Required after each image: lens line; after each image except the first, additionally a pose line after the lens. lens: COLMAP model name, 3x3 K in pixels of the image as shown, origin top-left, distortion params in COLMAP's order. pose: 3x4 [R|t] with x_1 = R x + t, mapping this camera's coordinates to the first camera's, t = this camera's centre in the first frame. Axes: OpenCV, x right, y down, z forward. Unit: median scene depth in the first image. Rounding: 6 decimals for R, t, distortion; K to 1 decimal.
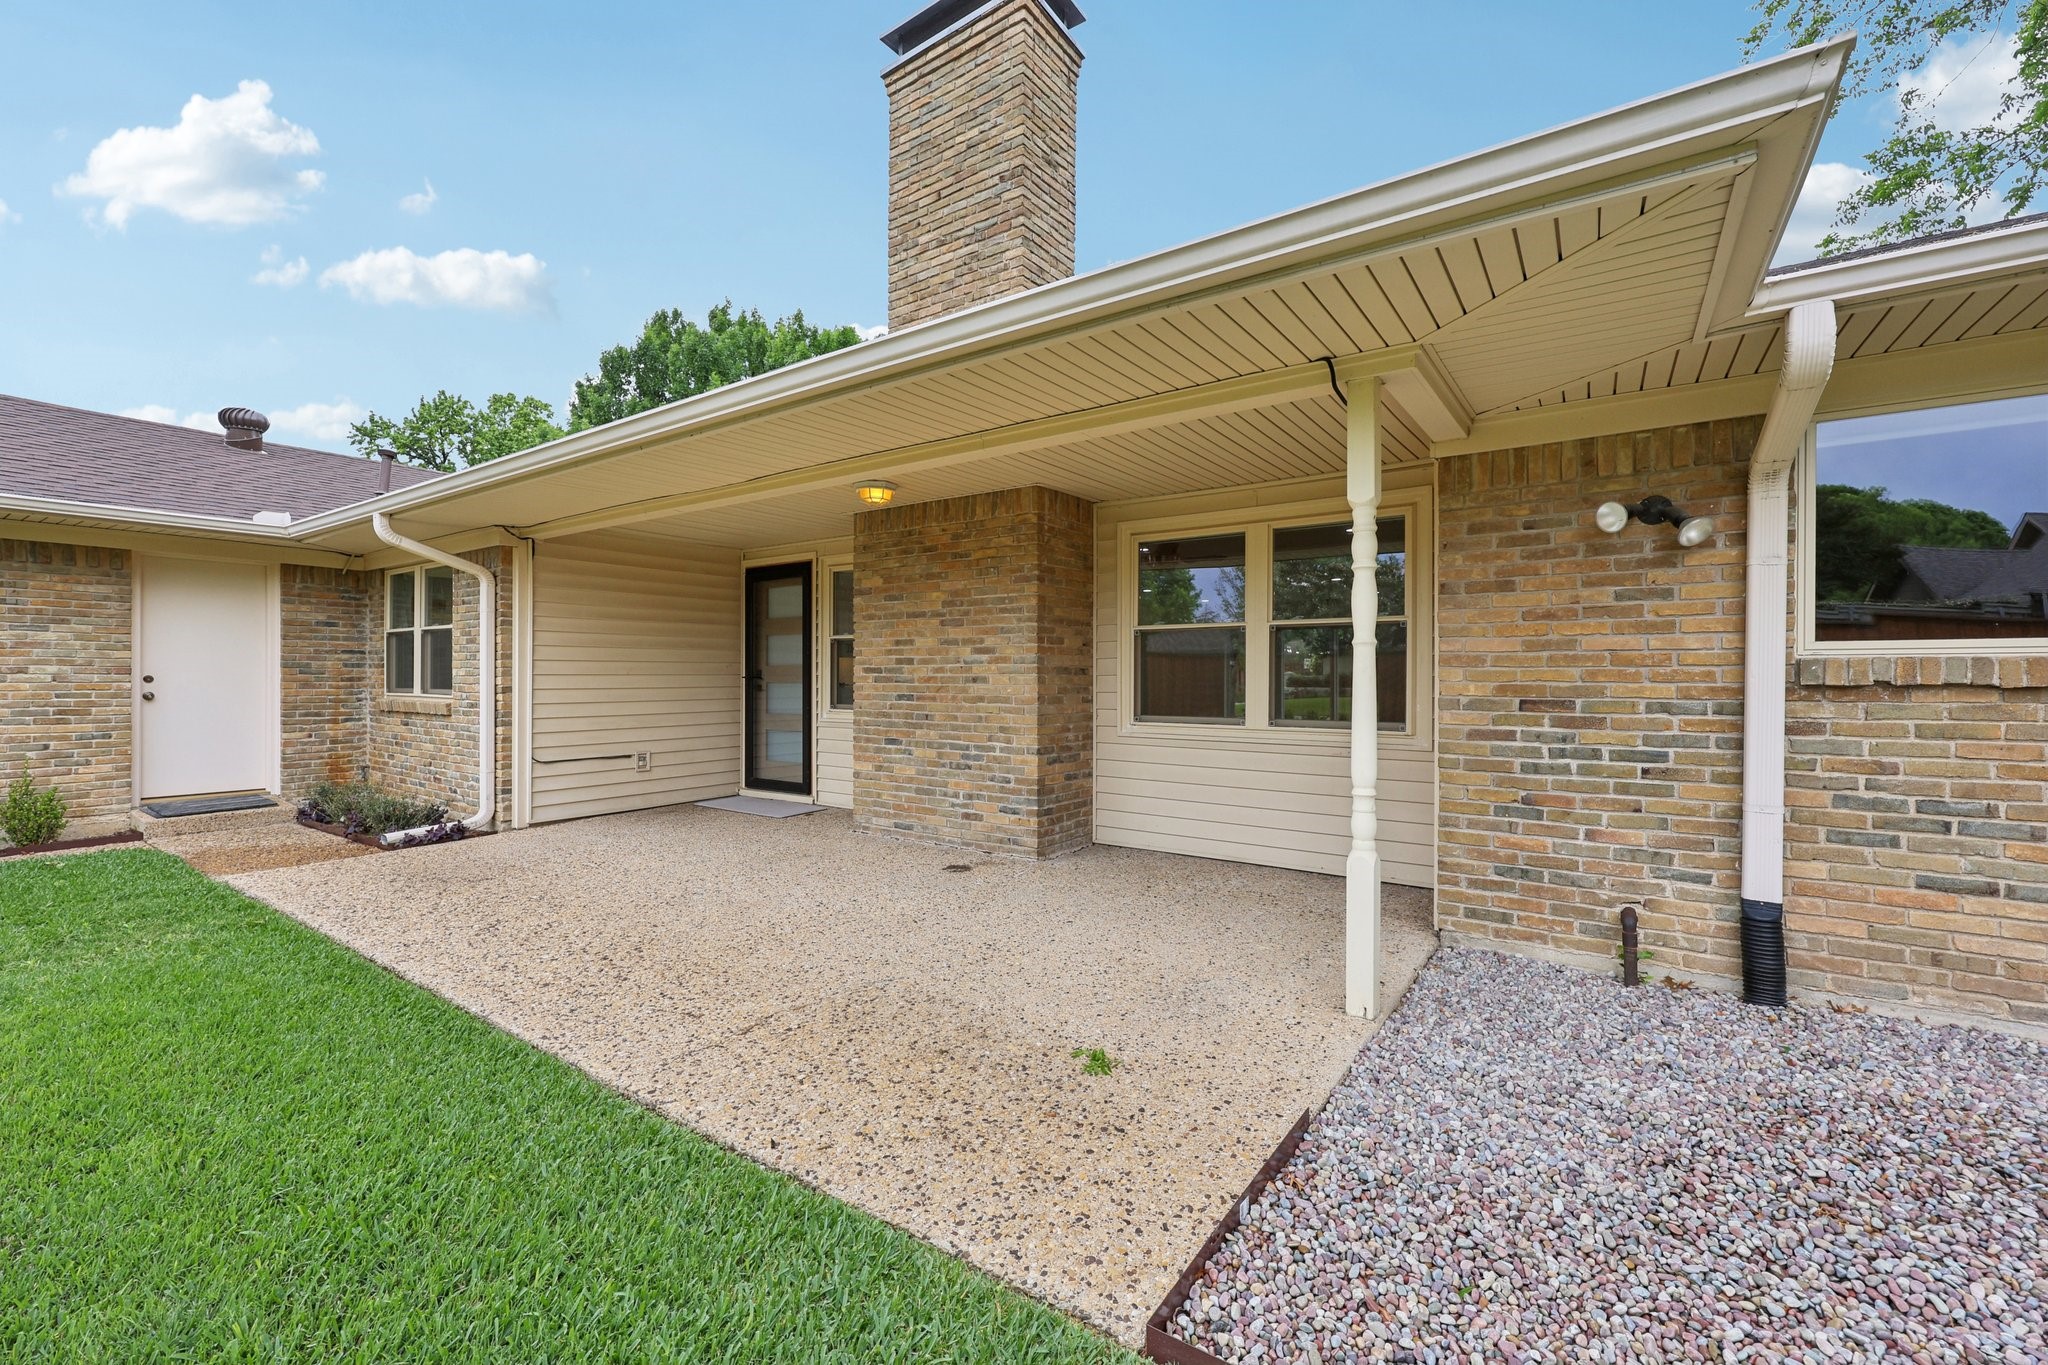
lens RADIAL K [[839.8, 0, 1031.1], [0, 839.8, 675.0], [0, 0, 1]] dist [-0.001141, -0.000126]
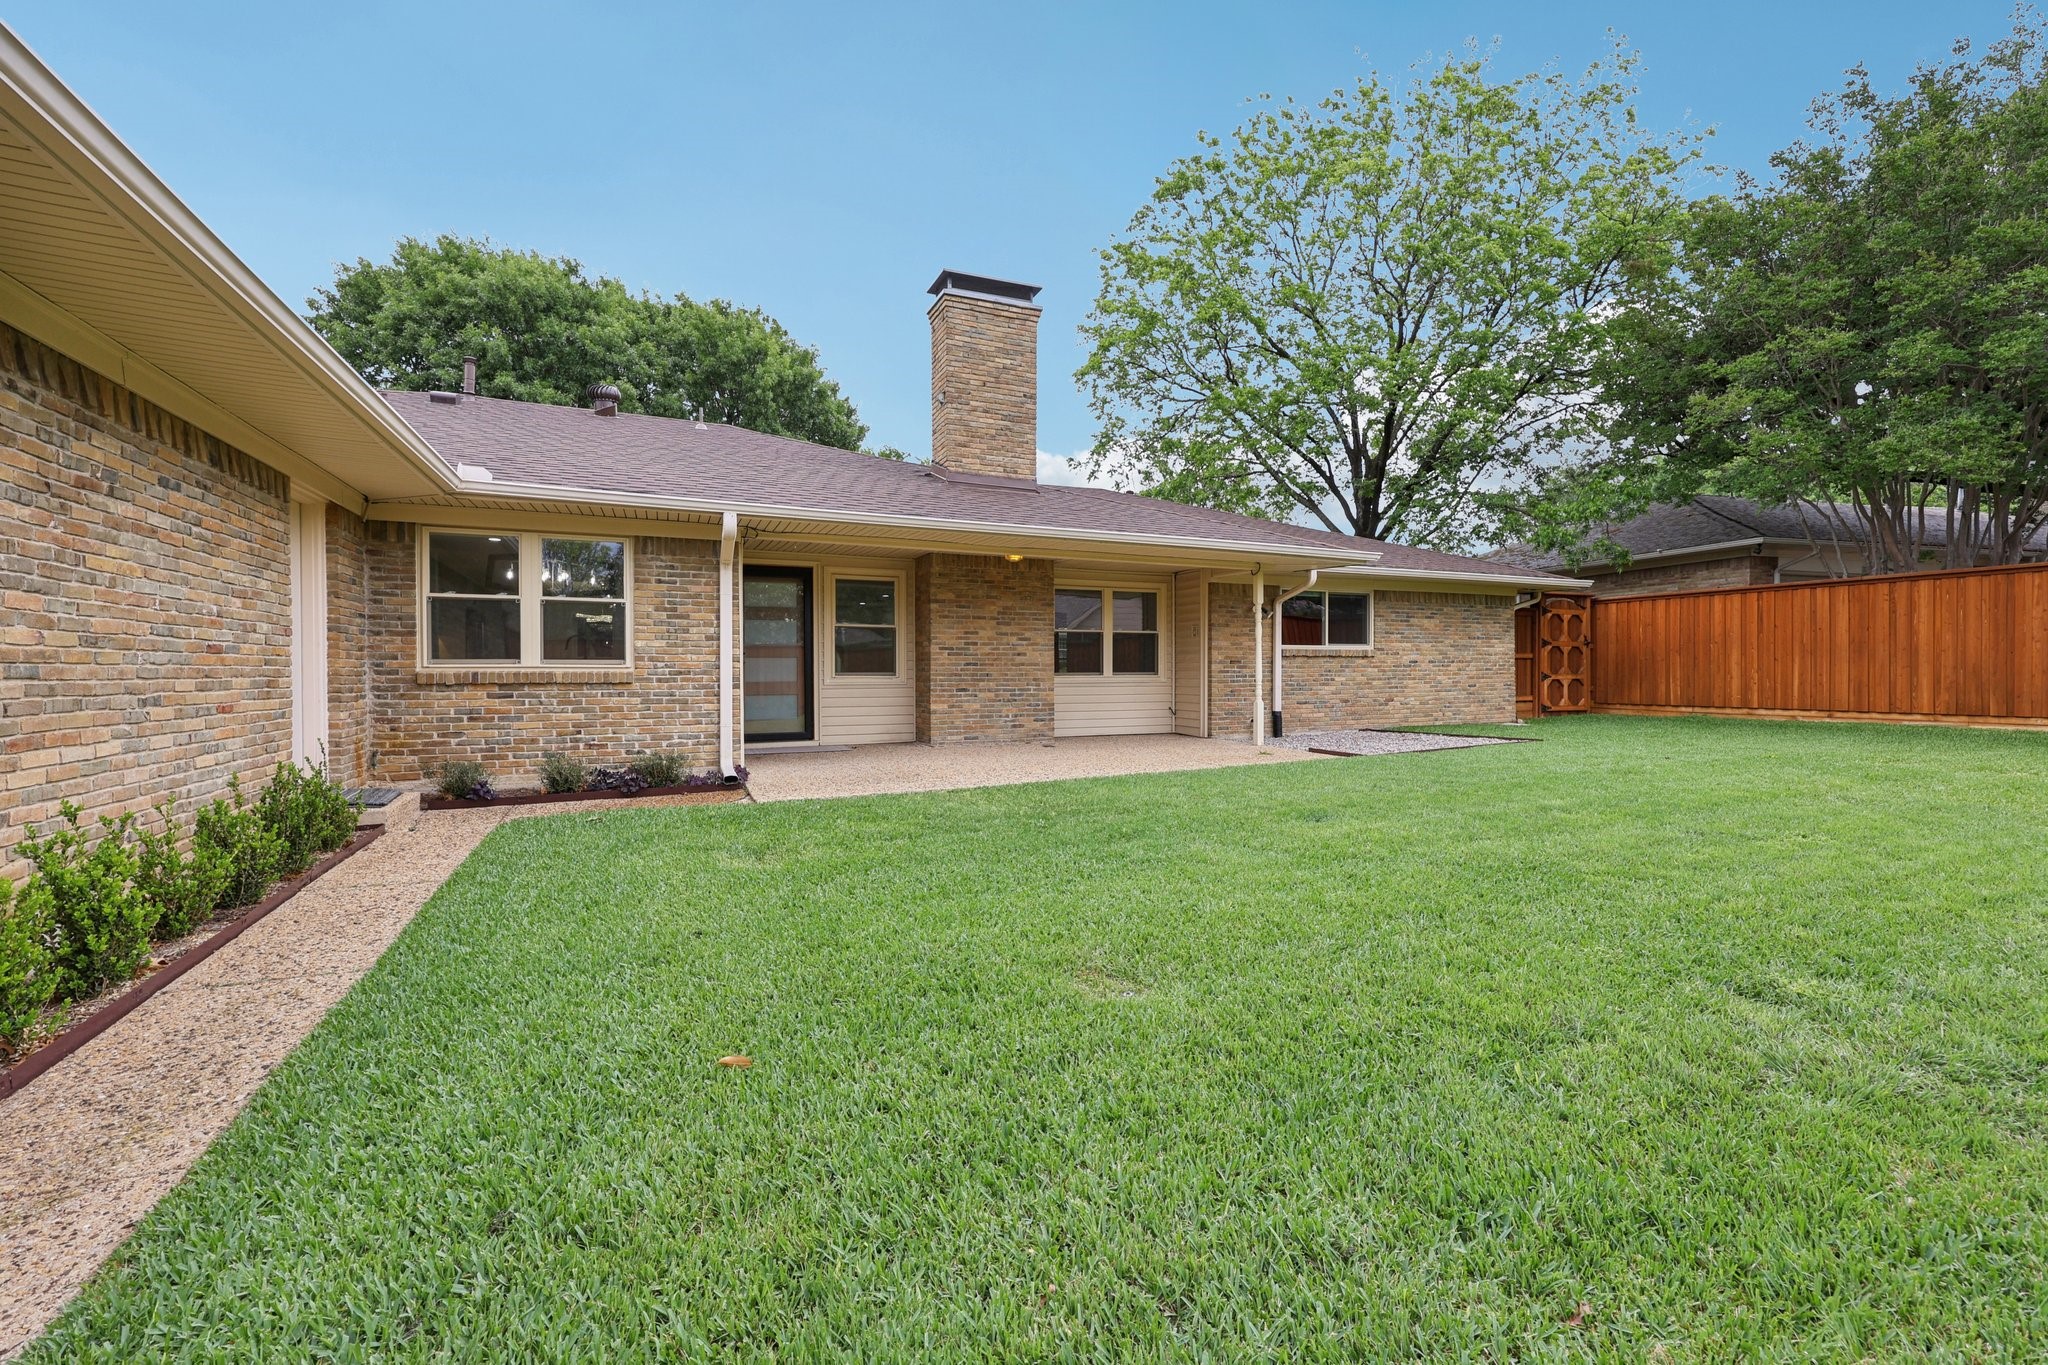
lens RADIAL K [[839.8, 0, 1031.1], [0, 839.8, 675.0], [0, 0, 1]] dist [-0.001141, -0.000126]
pose [[0.507874, -0.008032, 0.861394, -1.429901], [0.002297, 0.999966, 0.007970, 0.031740], [-0.861428, -0.002069, 0.507875, 0.003562]]
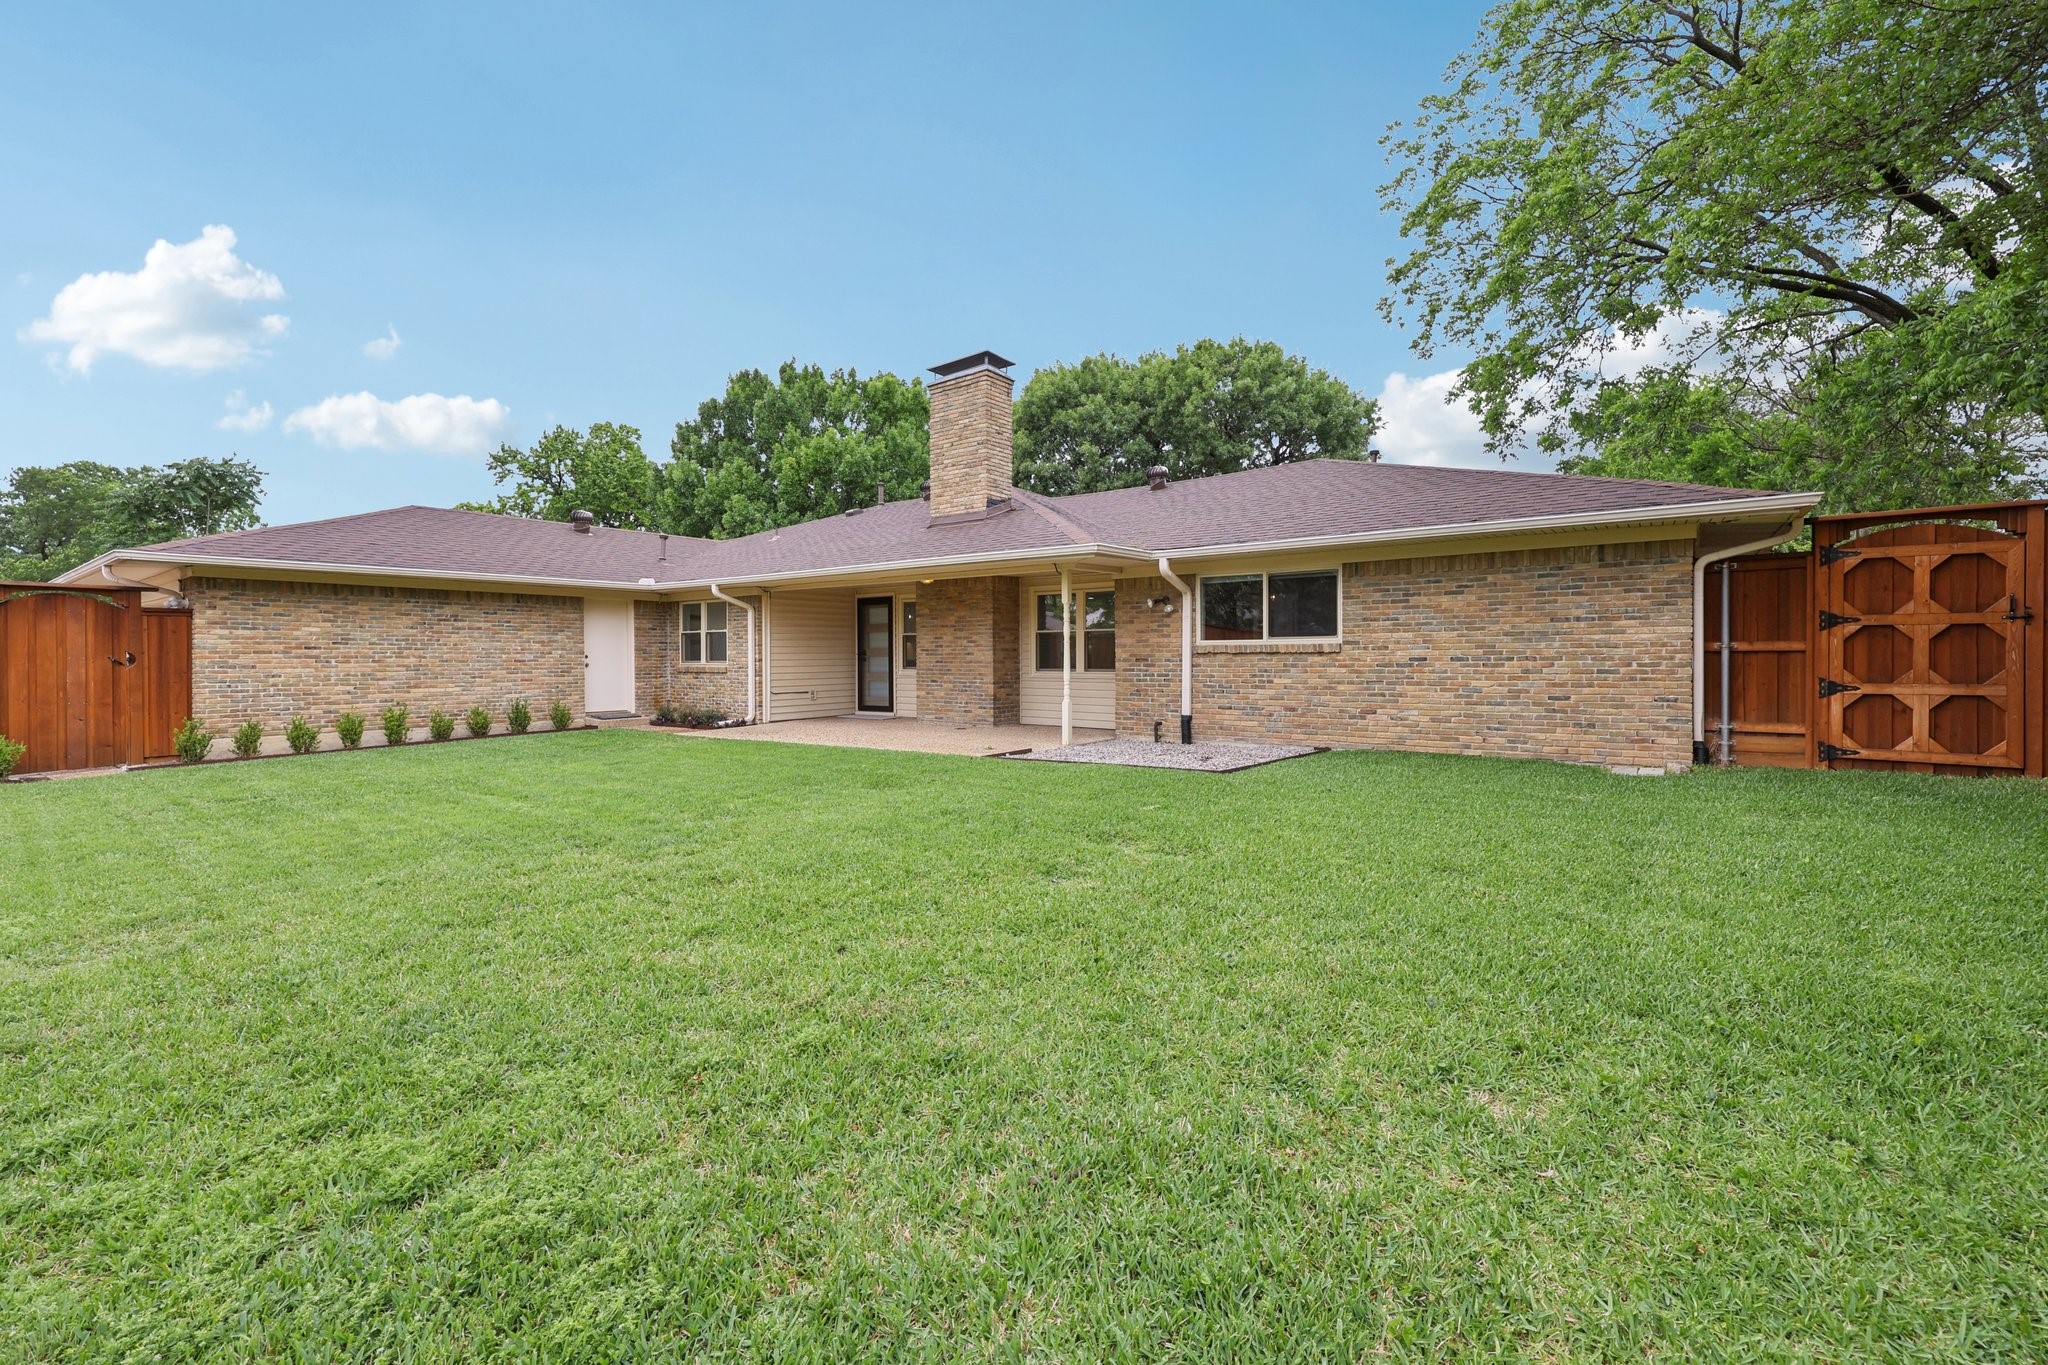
lens RADIAL K [[859.7, 0, 1024.0], [0, 859.7, 682.5], [0, 0, 1]] dist [-0.000528, 0.000001]
pose [[0.998938, -0.005067, -0.045791, 0.170624], [0.006617, 0.999408, 0.033766, 0.004489], [0.045593, -0.034033, 0.998380, -1.211502]]
